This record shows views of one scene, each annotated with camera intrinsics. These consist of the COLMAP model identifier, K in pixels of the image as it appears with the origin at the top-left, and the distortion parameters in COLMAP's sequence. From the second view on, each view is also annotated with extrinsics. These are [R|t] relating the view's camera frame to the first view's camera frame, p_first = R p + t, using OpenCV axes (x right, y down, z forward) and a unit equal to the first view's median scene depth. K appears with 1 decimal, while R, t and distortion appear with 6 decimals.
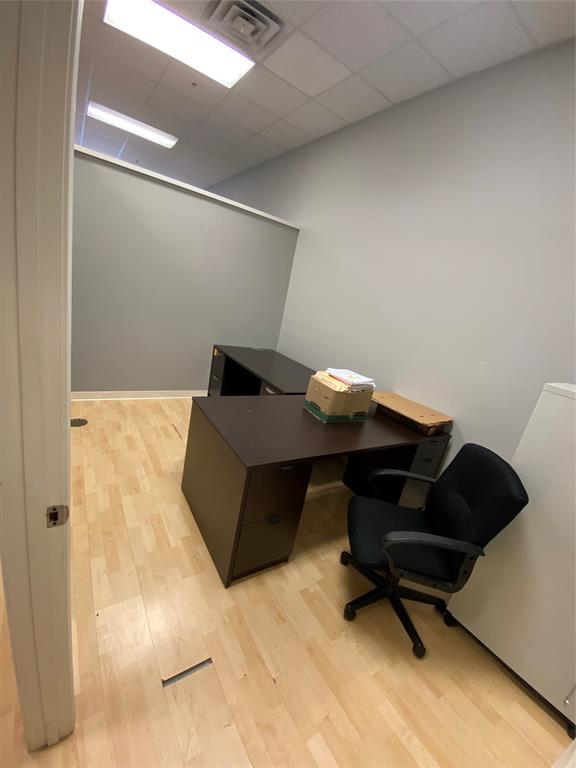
lens RADIAL K [[311.6, 0, 288.0], [0, 311.6, 384.0], [0, 0, 1]] dist [0.002903, -0.013567]
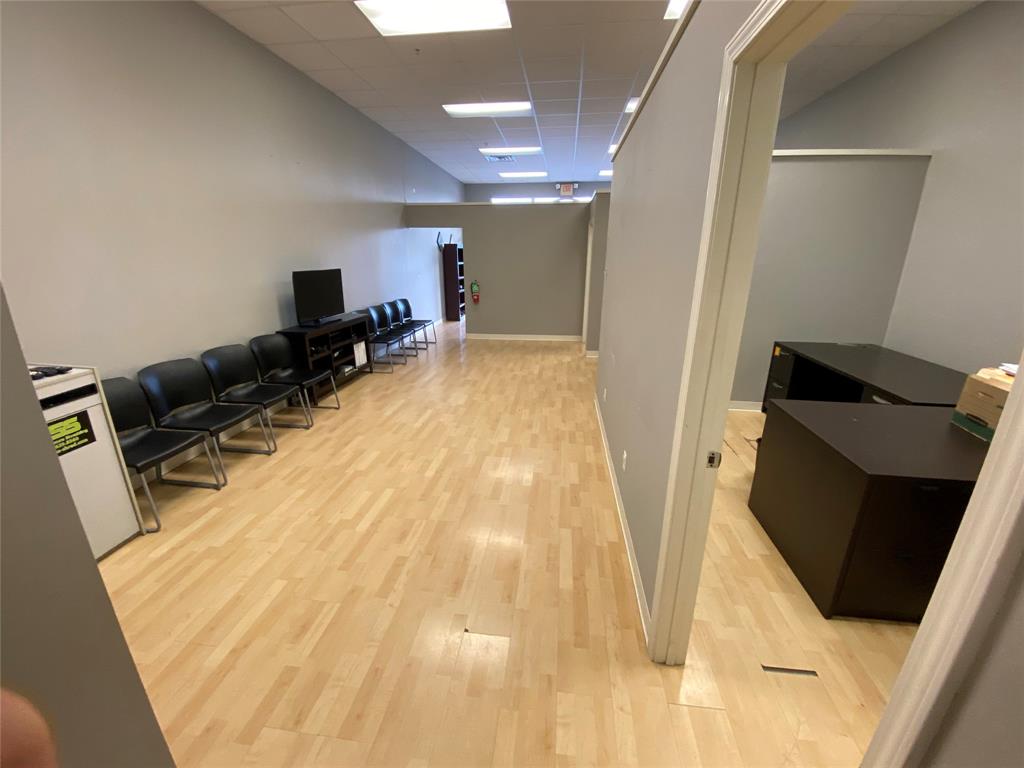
lens RADIAL K [[415.4, 0, 512.0], [0, 415.4, 384.0], [0, 0, 1]] dist [0.002903, -0.013567]
pose [[0.738388, 0.014161, -0.674227, -0.060246], [-0.043600, 0.998690, -0.026774, 0.060764], [0.672965, 0.049166, 0.738038, -0.310694]]
